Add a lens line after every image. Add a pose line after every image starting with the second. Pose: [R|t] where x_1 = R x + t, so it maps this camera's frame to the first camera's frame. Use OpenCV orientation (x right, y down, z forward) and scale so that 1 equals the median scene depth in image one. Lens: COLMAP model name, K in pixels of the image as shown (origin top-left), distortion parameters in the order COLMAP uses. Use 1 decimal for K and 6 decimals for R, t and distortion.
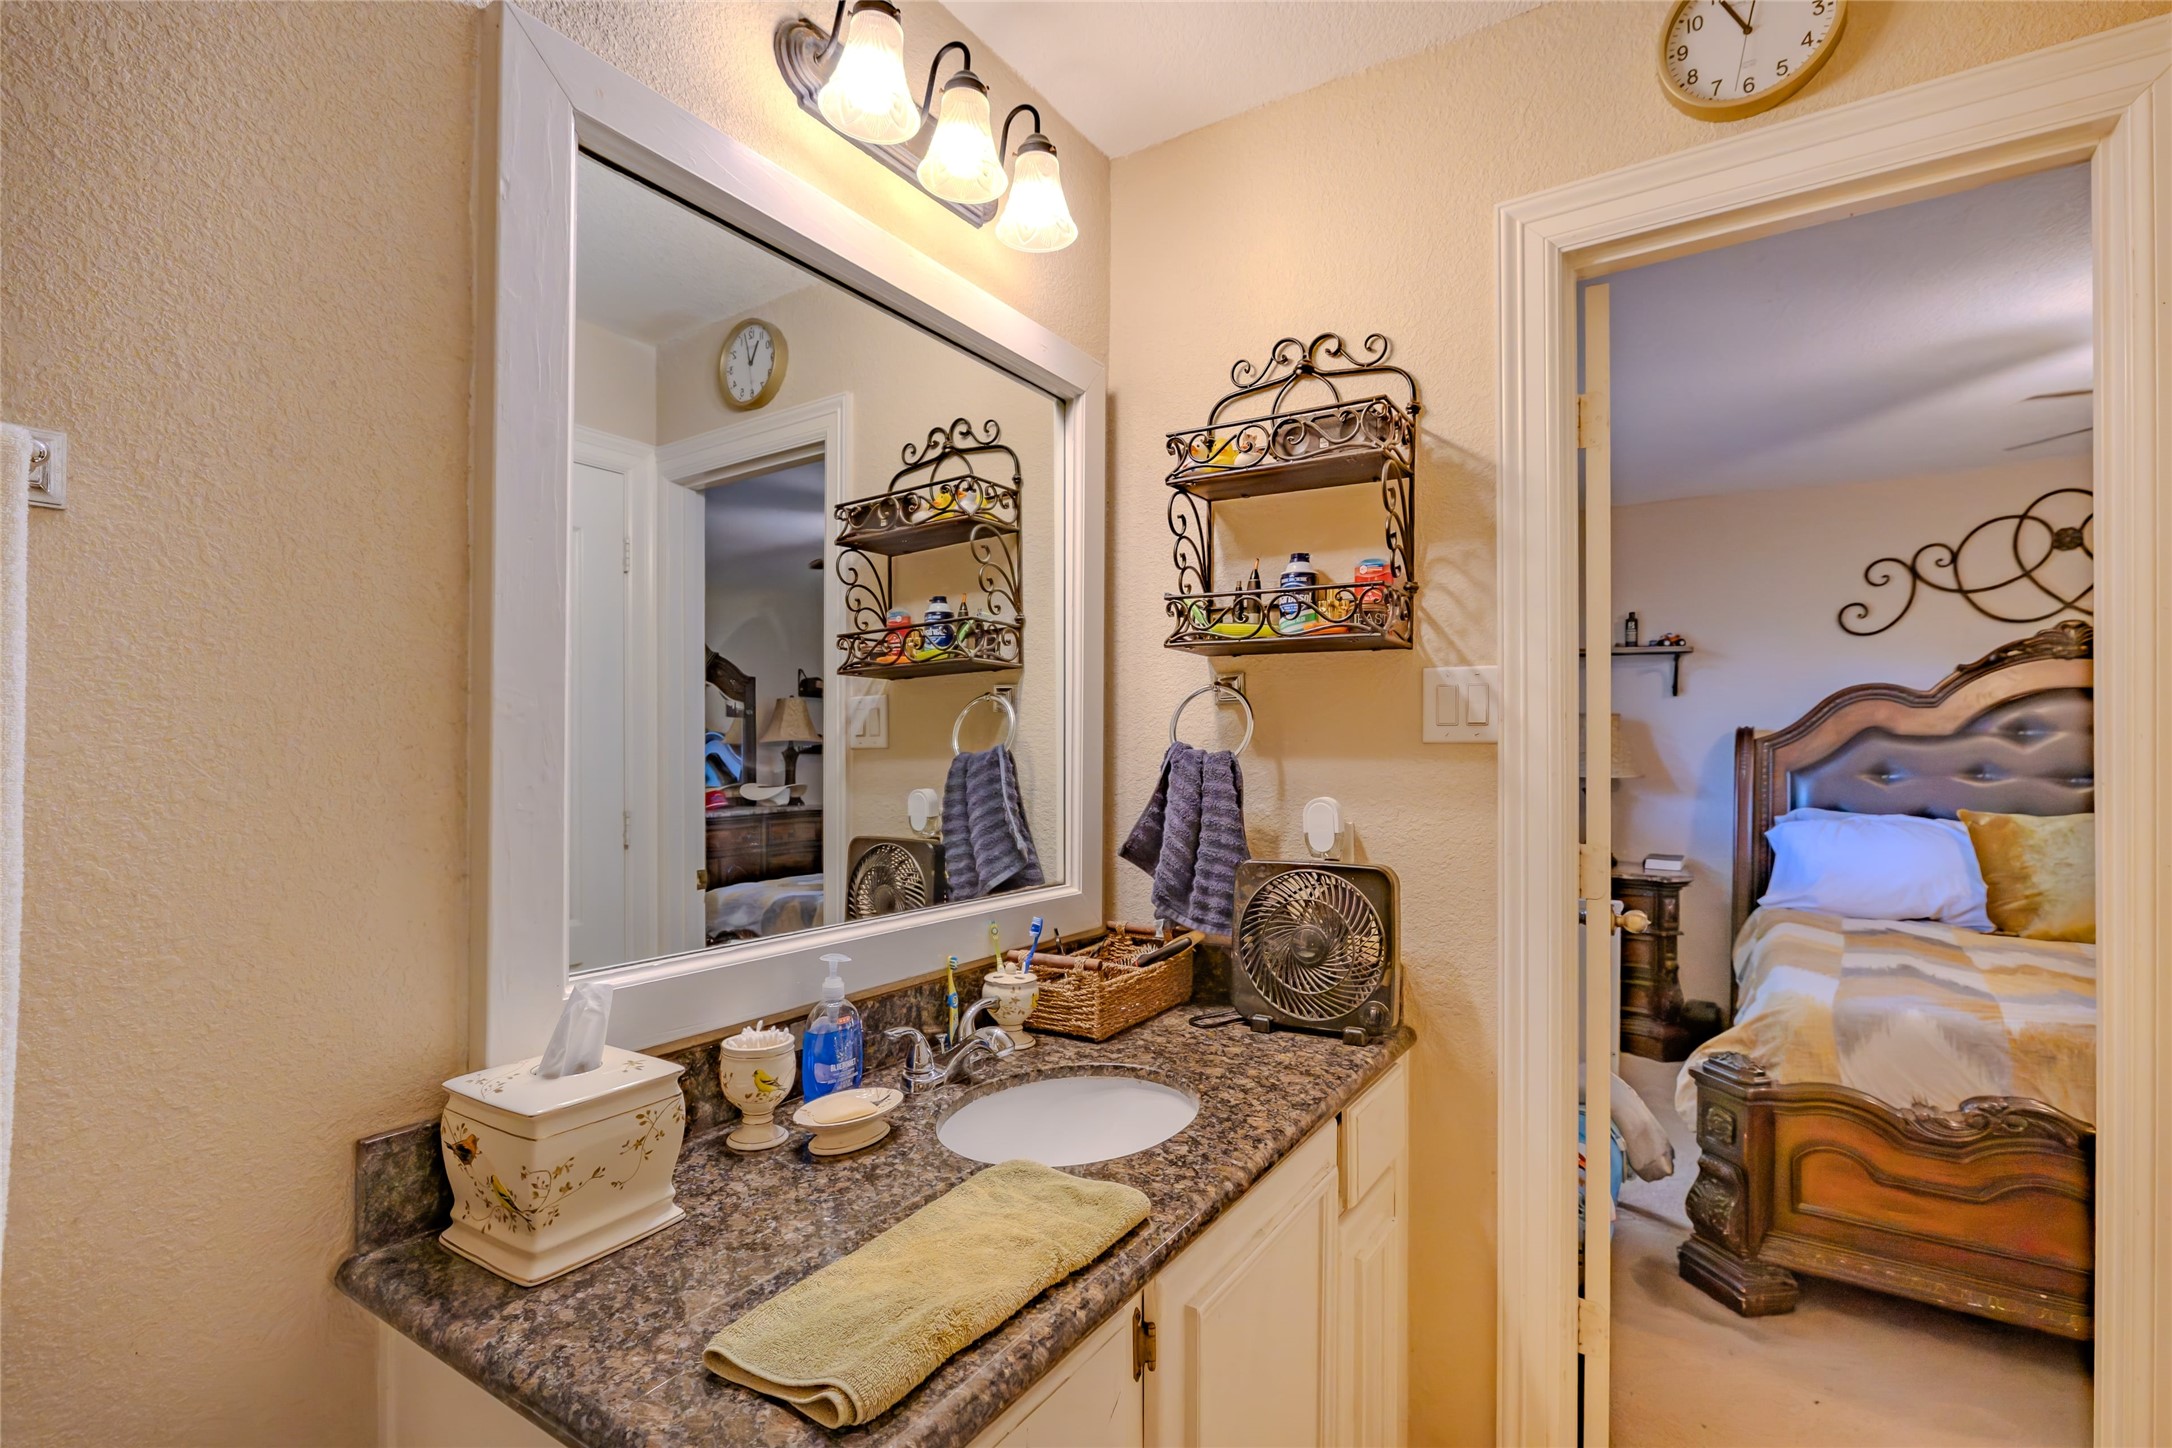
lens RADIAL K [[1009.3, 0, 1064.1], [0, 1009.3, 743.8], [0, 0, 1]] dist [-0.007500, 0.003017]
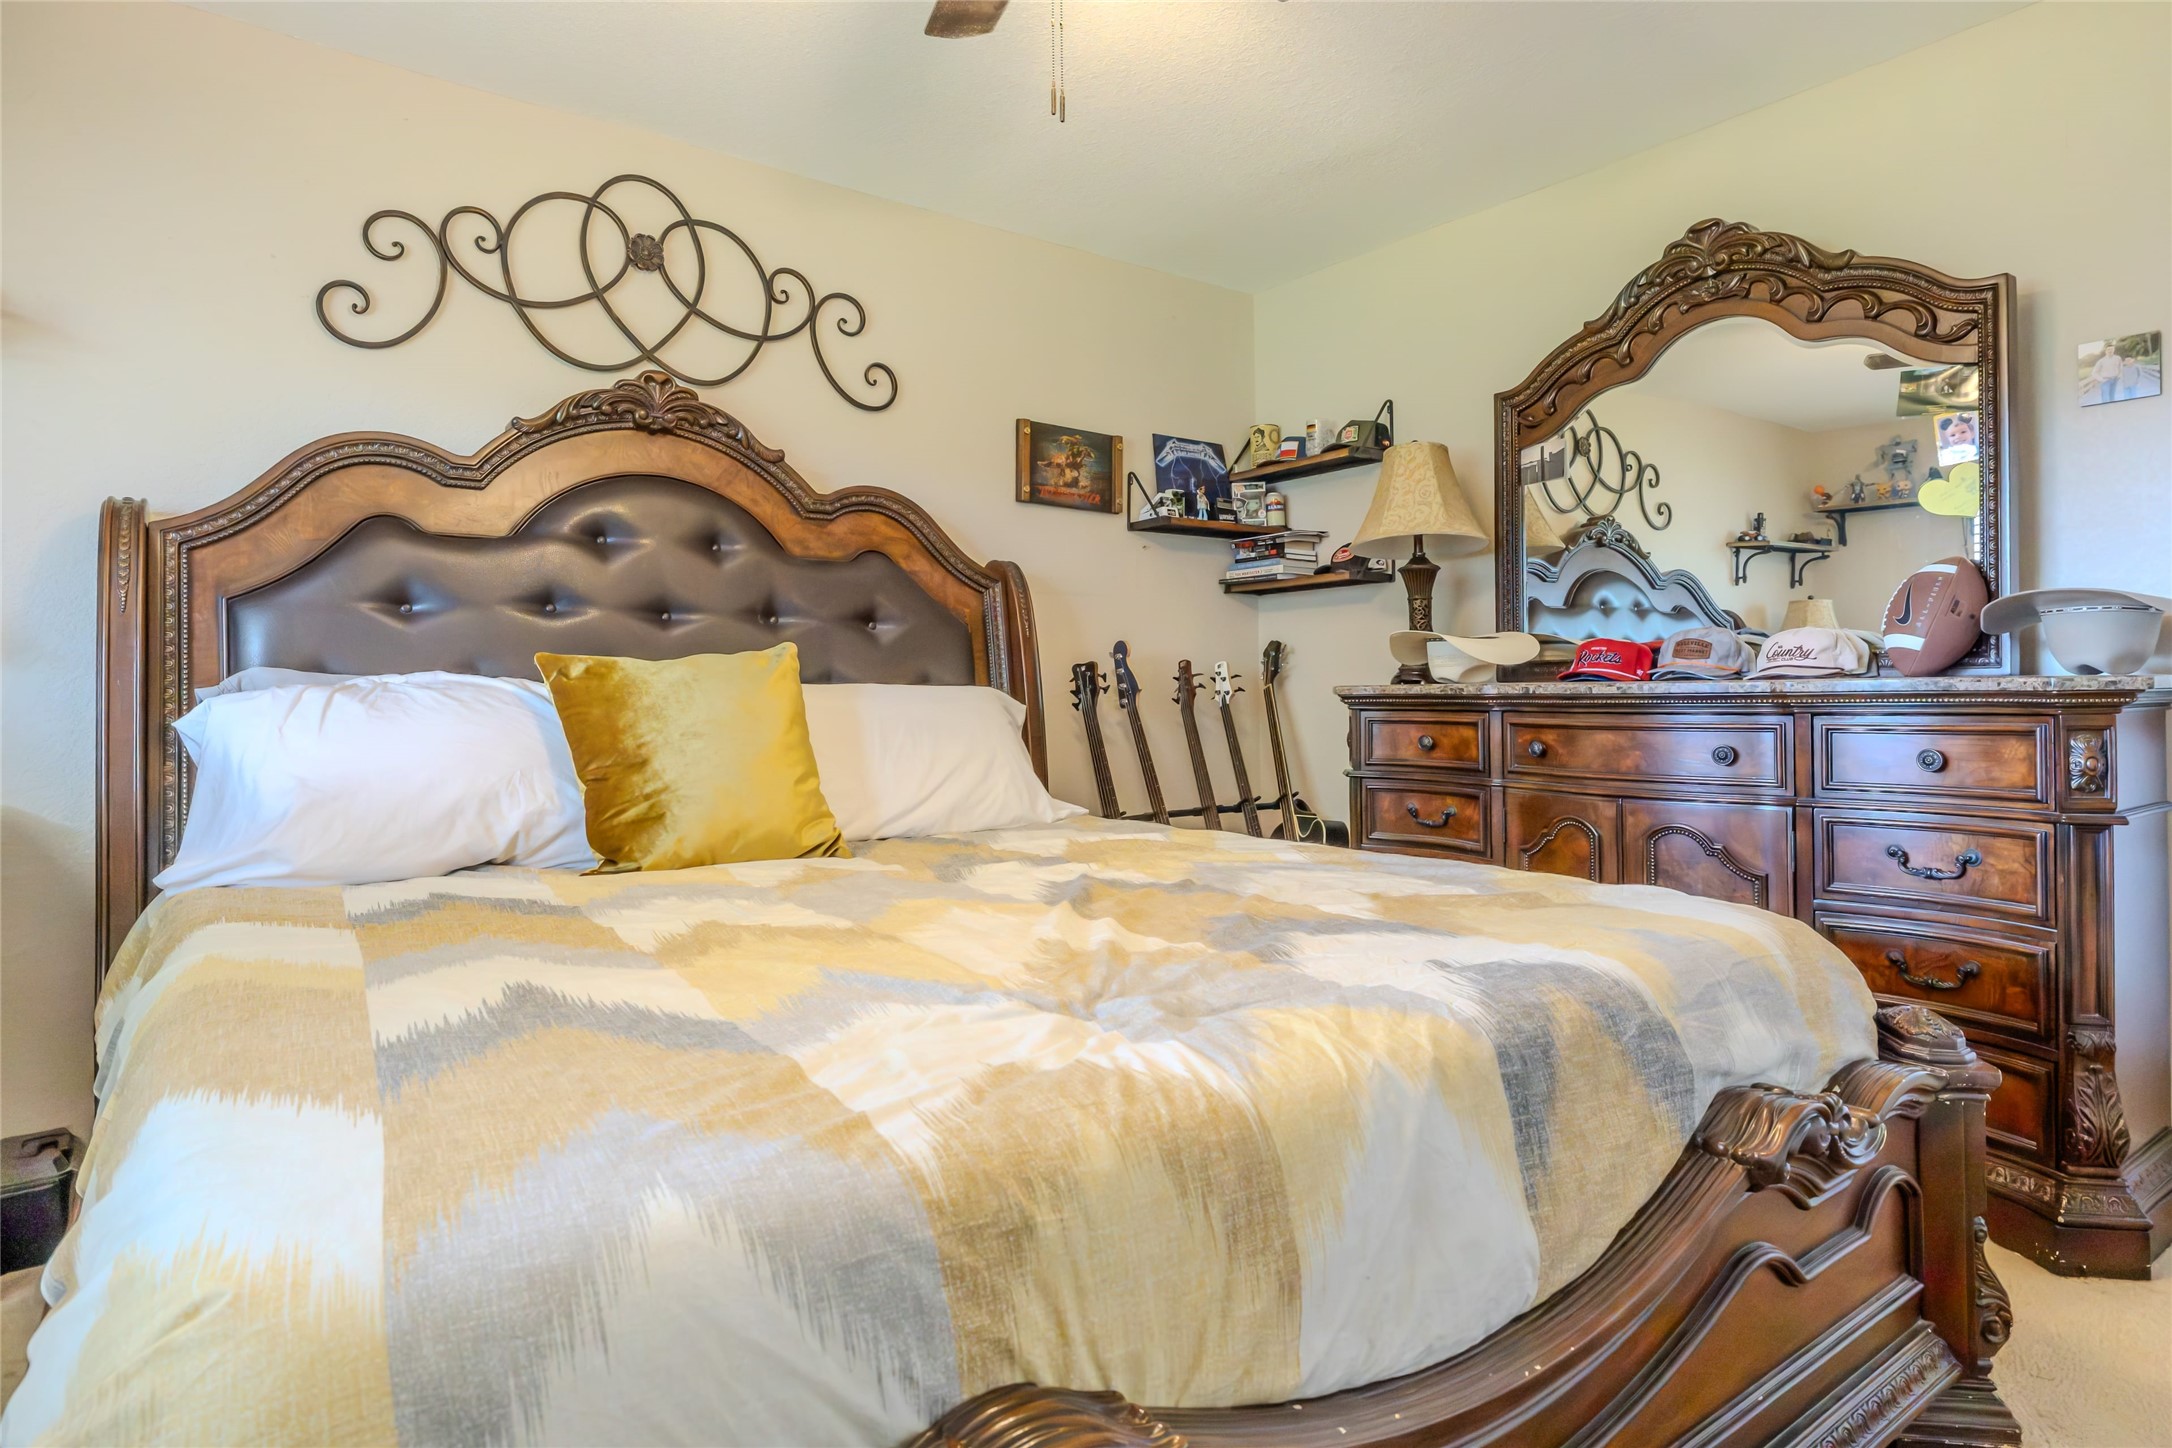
lens RADIAL K [[1182.6, 0, 1089.4], [0, 1182.6, 695.6], [0, 0, 1]] dist [-0.002769, 0.000237]
pose [[0.317750, -0.015312, 0.948051, 0.347896], [0.007231, 0.999880, 0.013726, 0.075247], [-0.948147, 0.002494, 0.317823, 0.471444]]
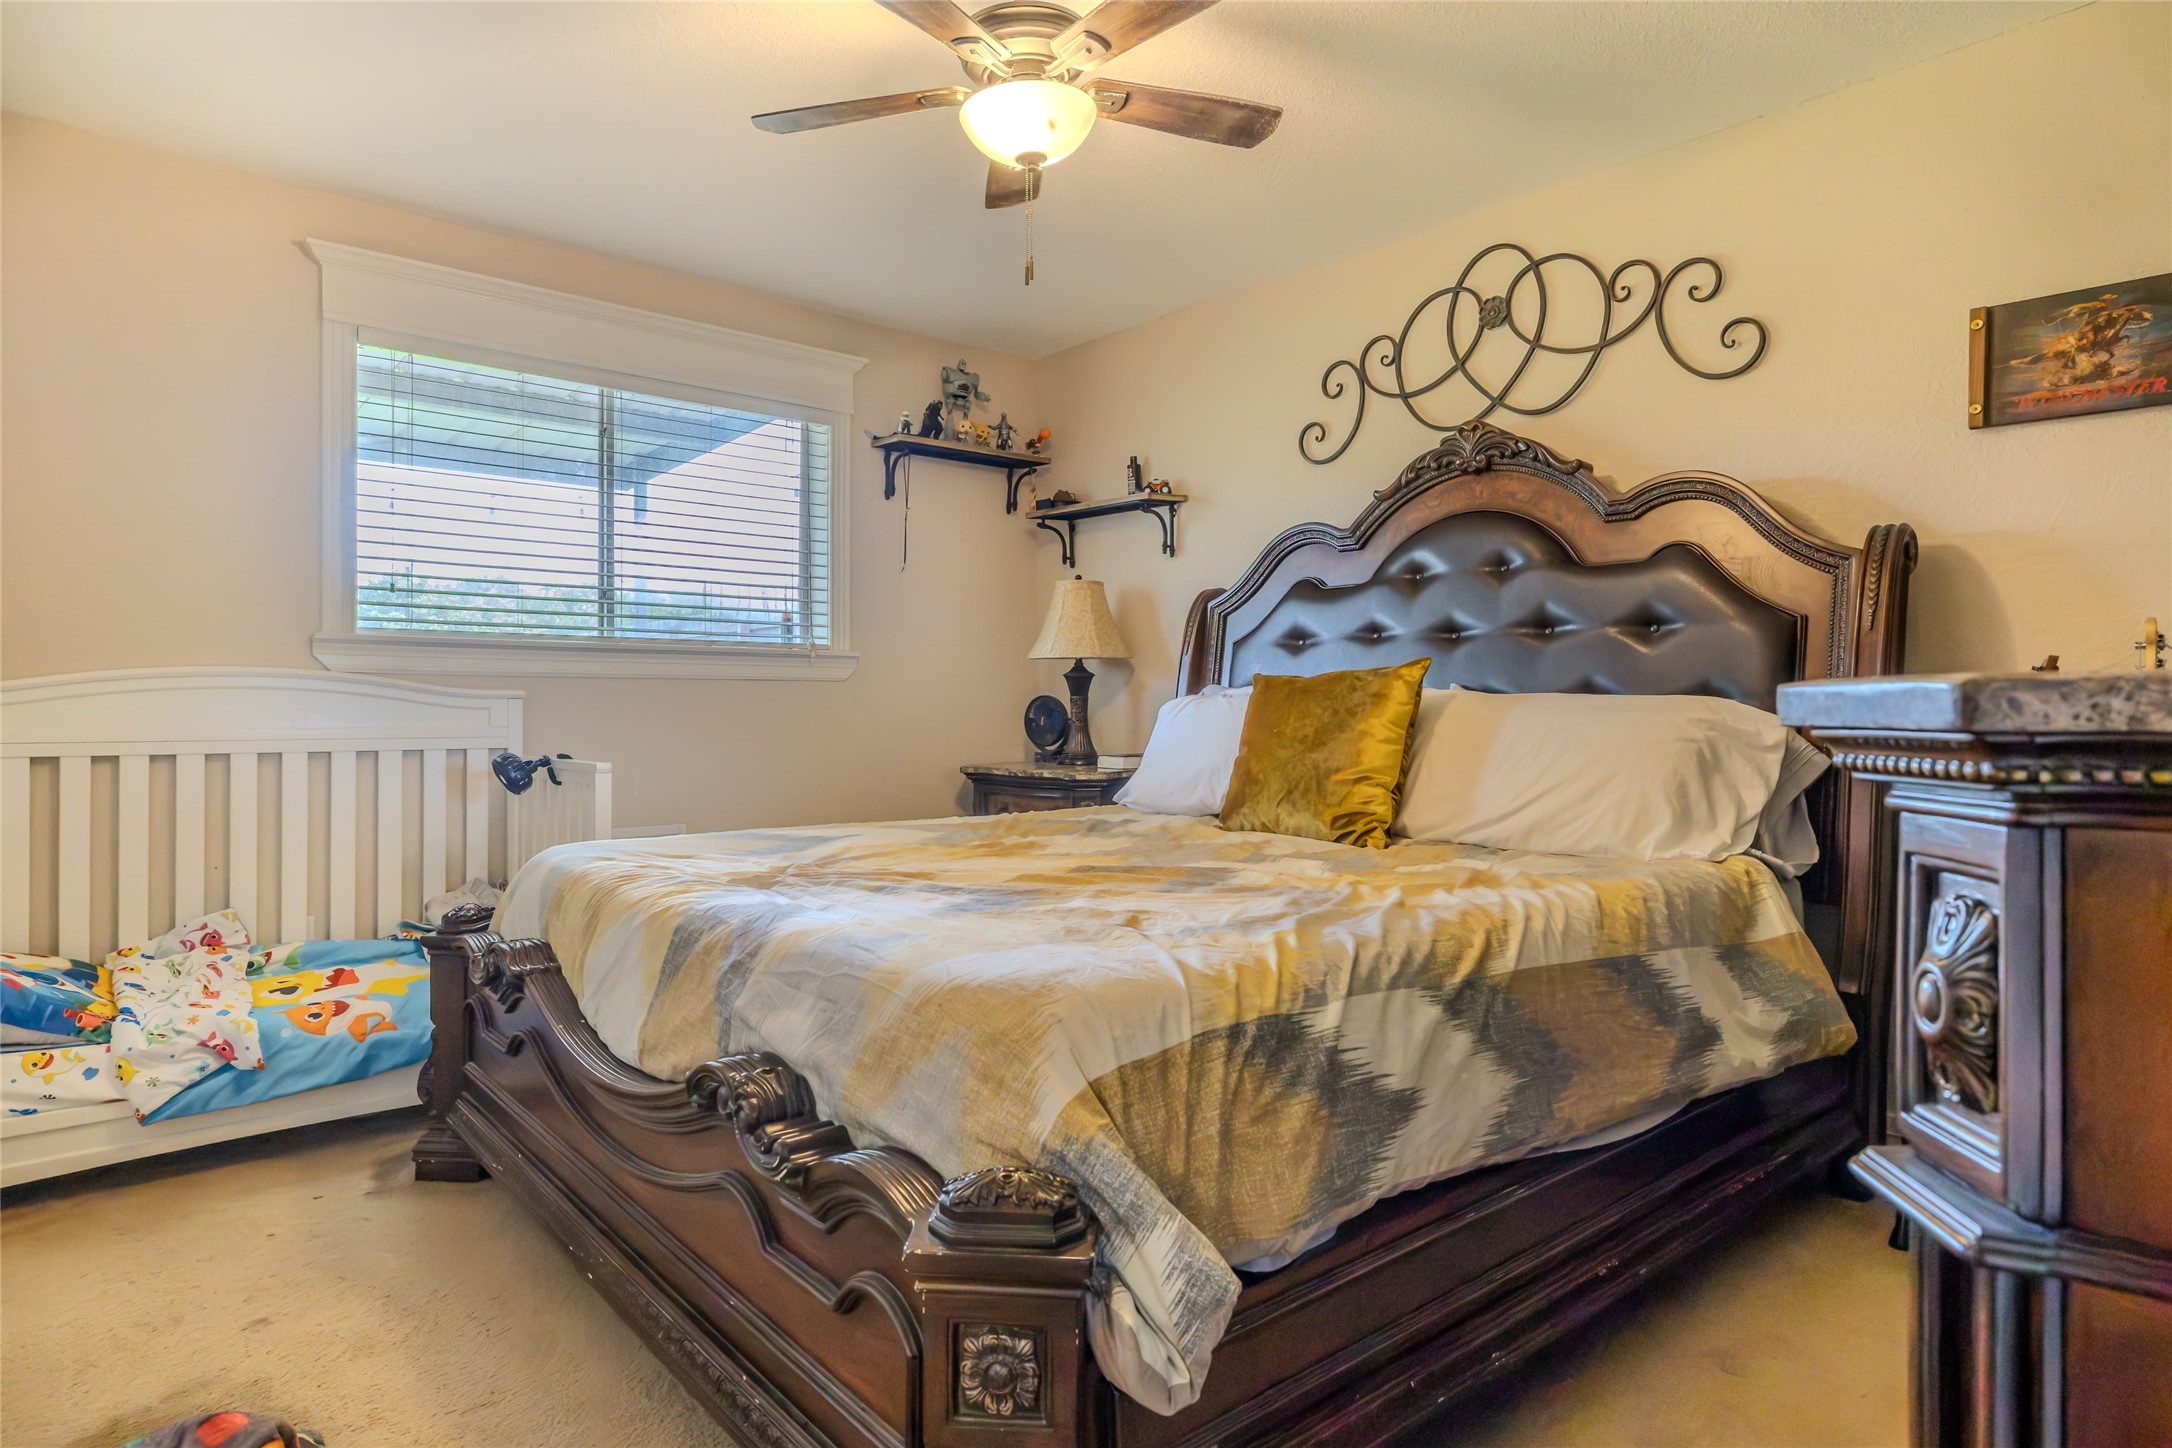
lens RADIAL K [[1182.6, 0, 1086.9], [0, 1182.6, 711.8], [0, 0, 1]] dist [-0.002769, 0.000237]
pose [[0.972845, -0.006390, -0.231368, 0.889453], [0.007155, 0.999971, 0.002465, 0.084375], [0.231346, -0.004053, 0.972863, 0.080386]]
